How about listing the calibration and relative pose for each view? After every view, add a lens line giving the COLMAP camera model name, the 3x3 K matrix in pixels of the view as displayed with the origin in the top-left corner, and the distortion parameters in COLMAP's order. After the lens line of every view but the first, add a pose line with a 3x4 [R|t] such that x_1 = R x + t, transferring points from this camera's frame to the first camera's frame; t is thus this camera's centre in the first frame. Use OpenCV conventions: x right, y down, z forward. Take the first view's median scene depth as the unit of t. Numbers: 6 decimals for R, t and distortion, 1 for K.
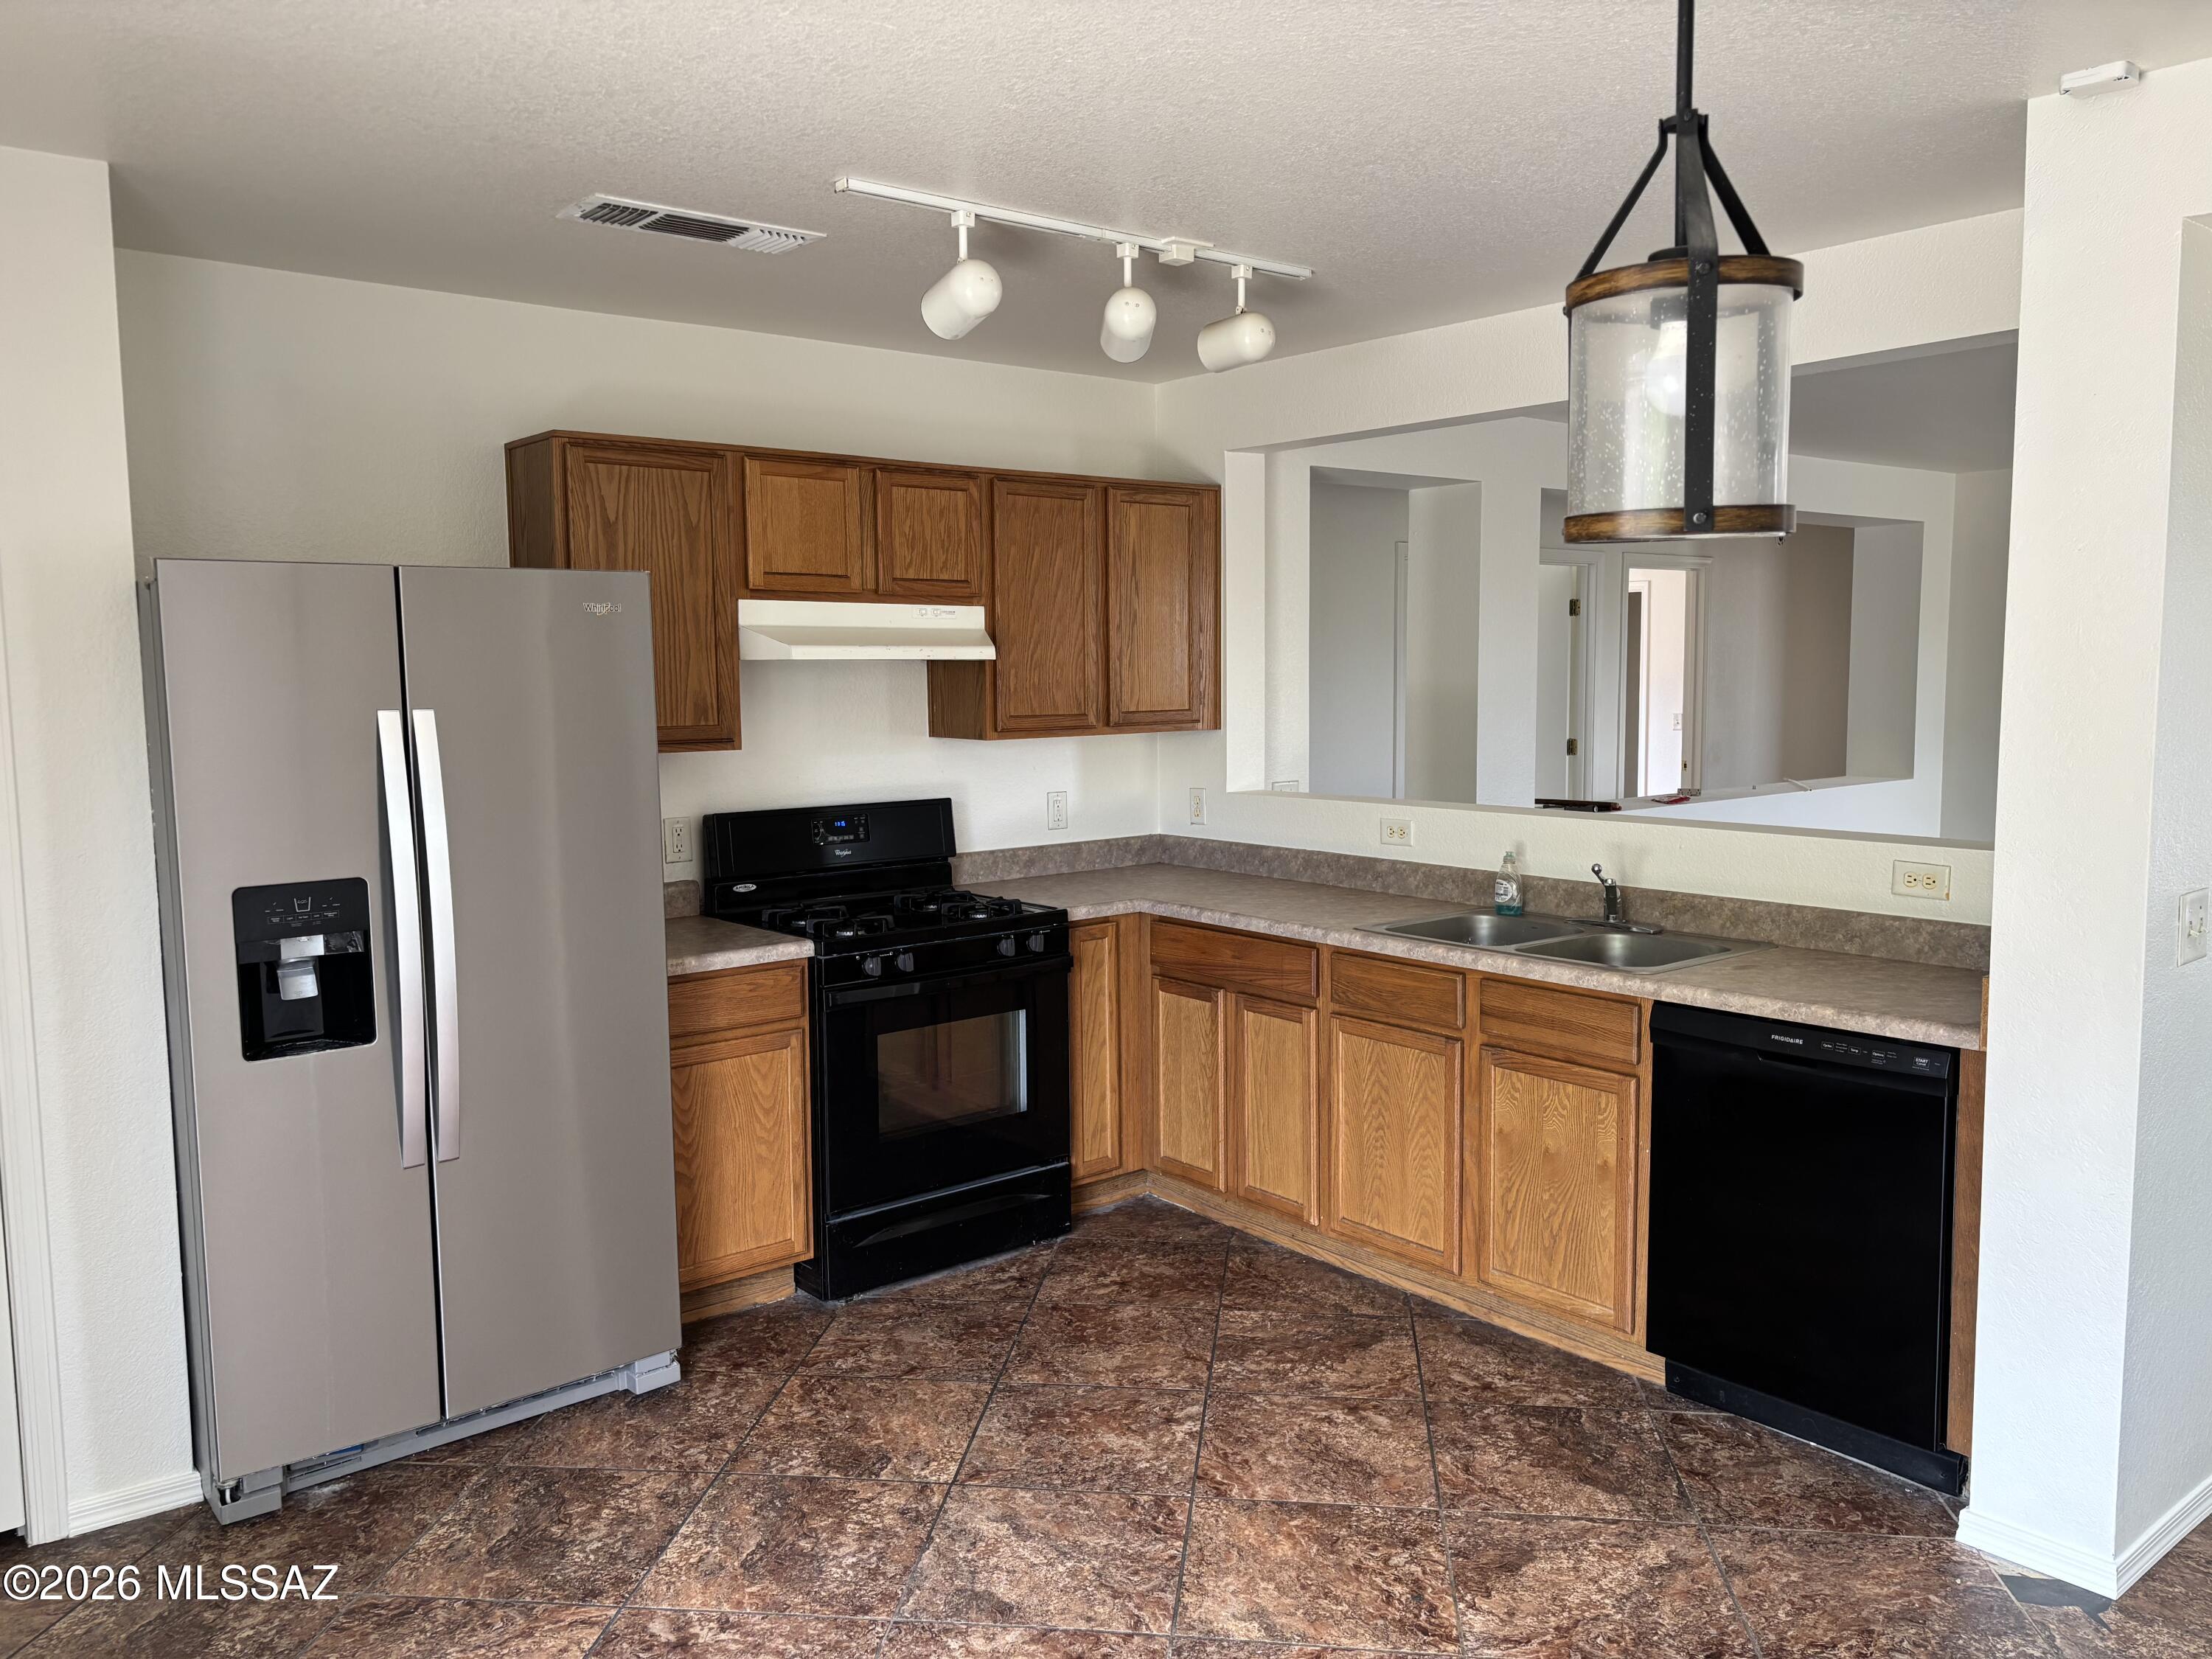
lens RADIAL K [[1677.0, 0, 1103.9], [0, 1677.0, 853.5], [0, 0, 1]] dist [0.064988, -0.061584]
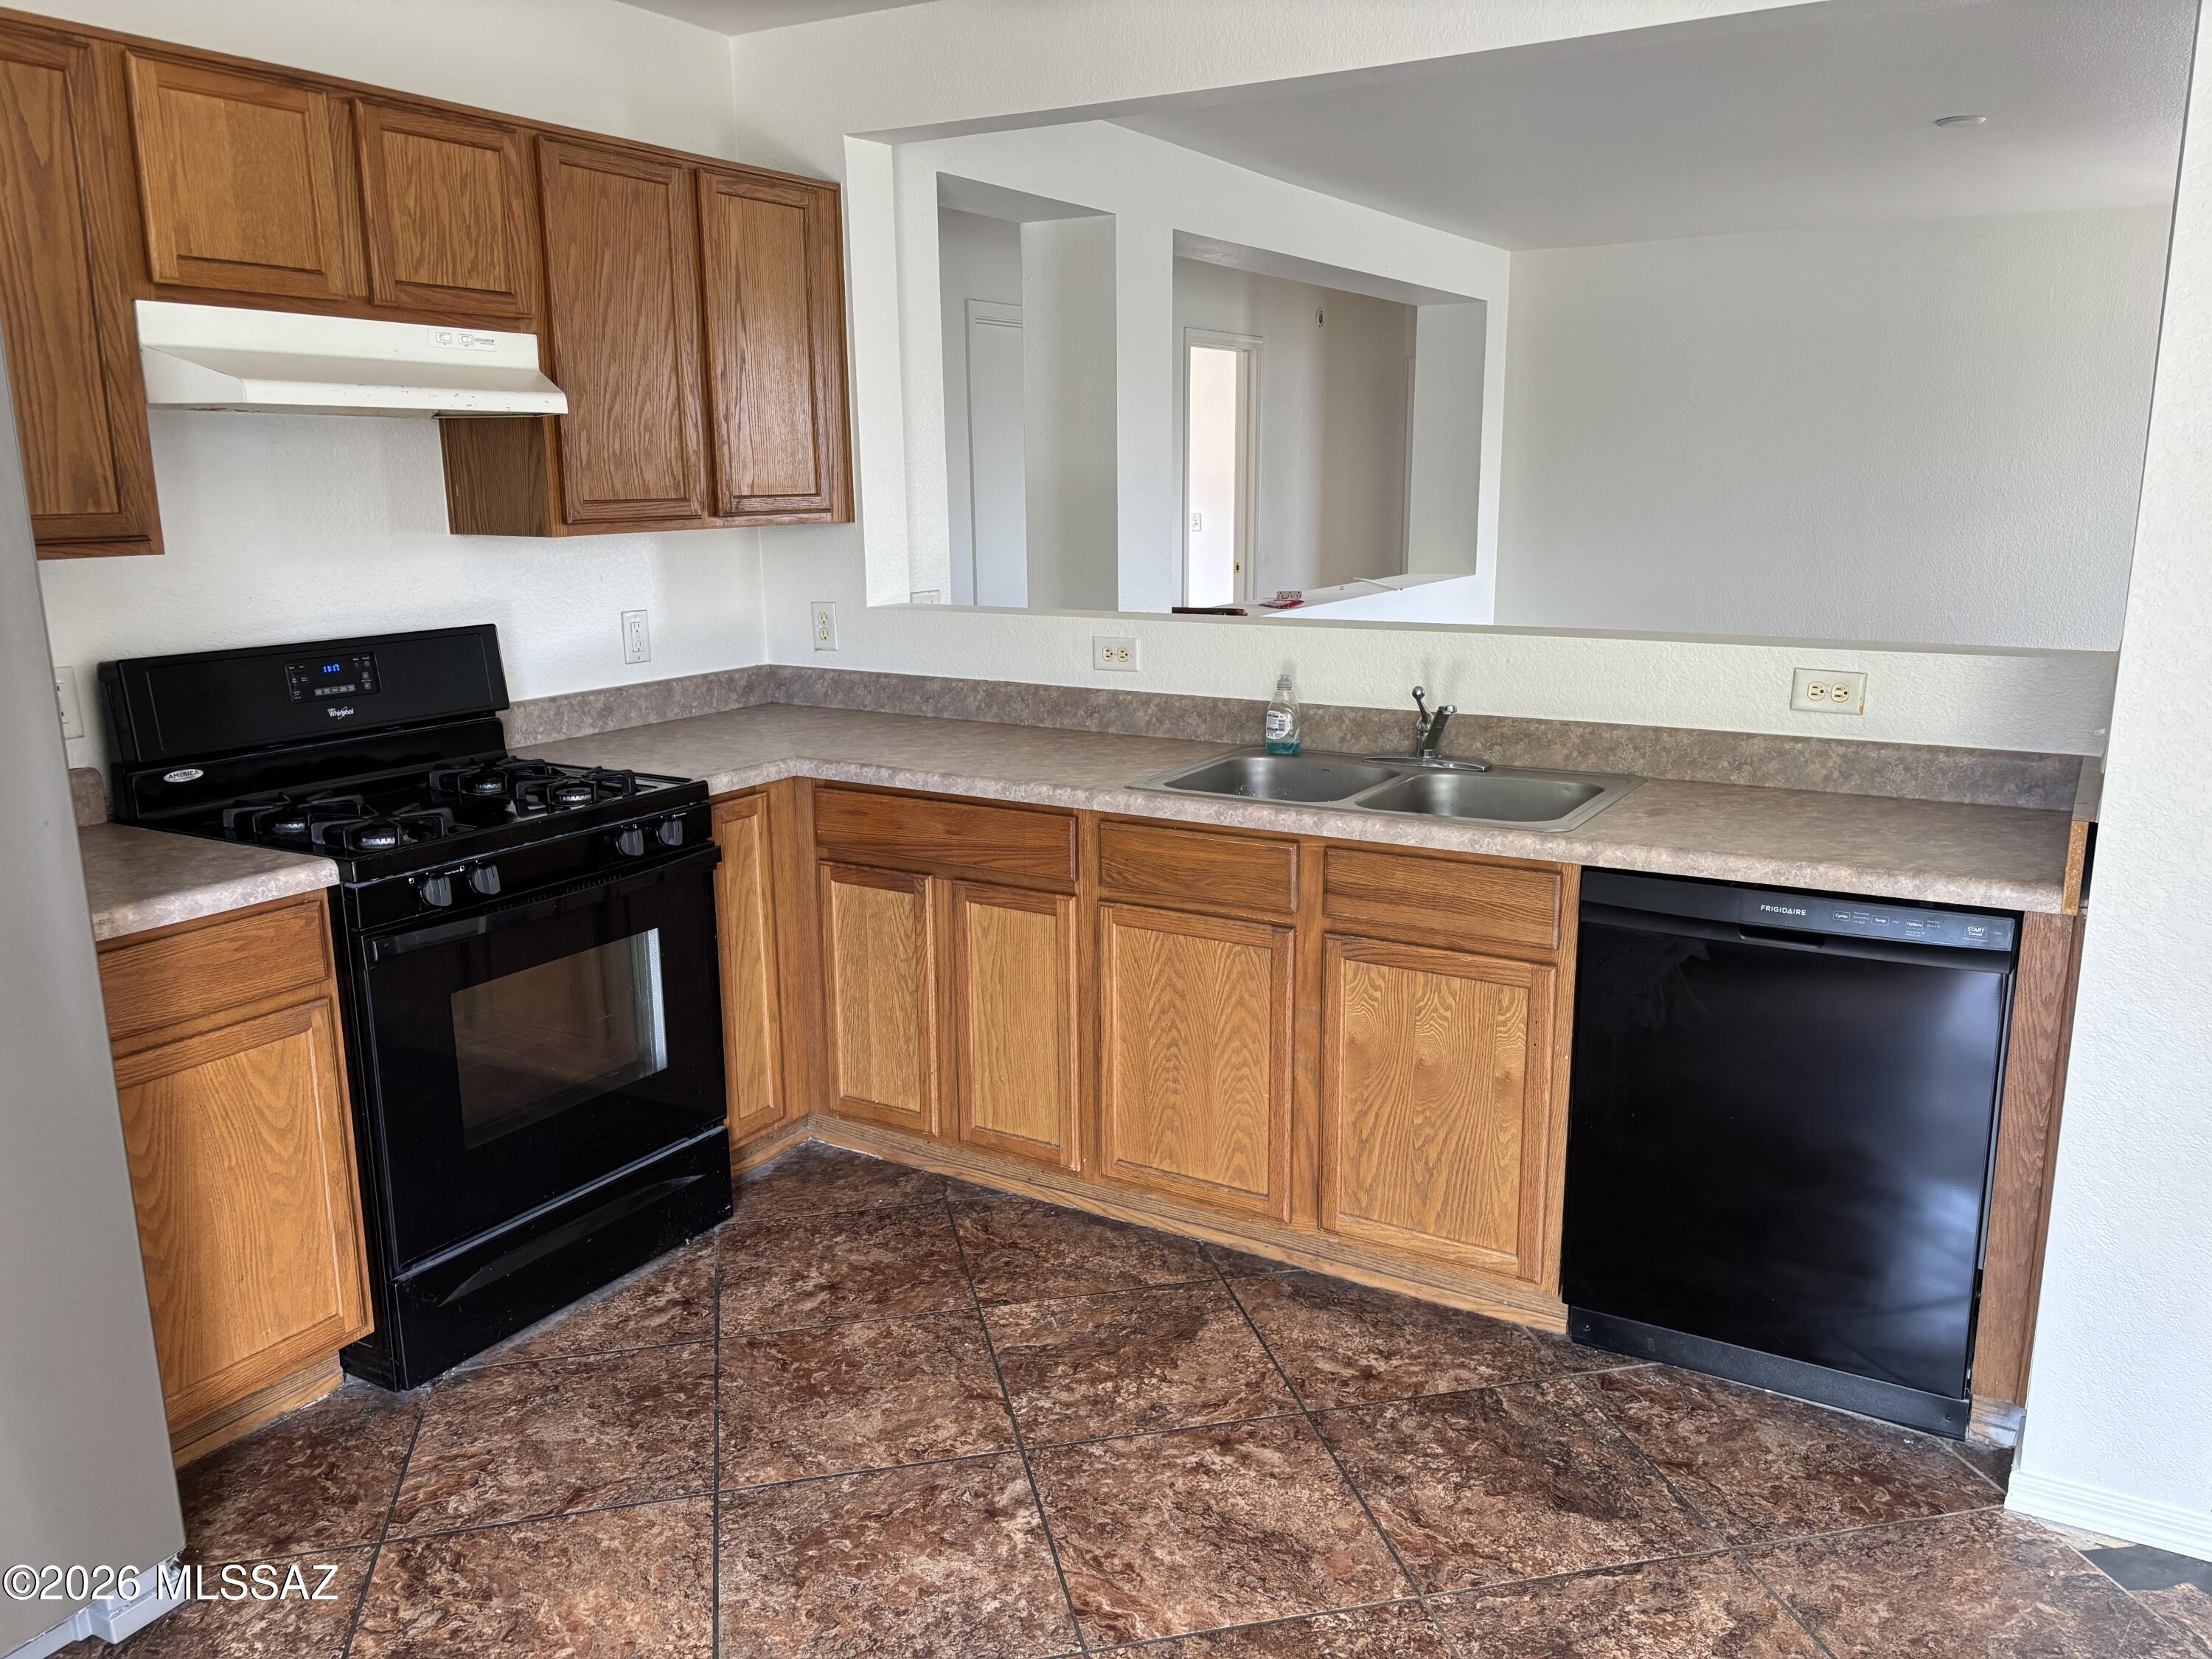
lens RADIAL K [[1677.0, 0, 1103.9], [0, 1677.0, 853.5], [0, 0, 1]] dist [0.064988, -0.061584]
pose [[0.941006, -0.074743, 0.330032, -0.110325], [0.037715, 0.992390, 0.117214, -0.013894], [-0.336282, -0.097852, 0.936664, 0.303861]]
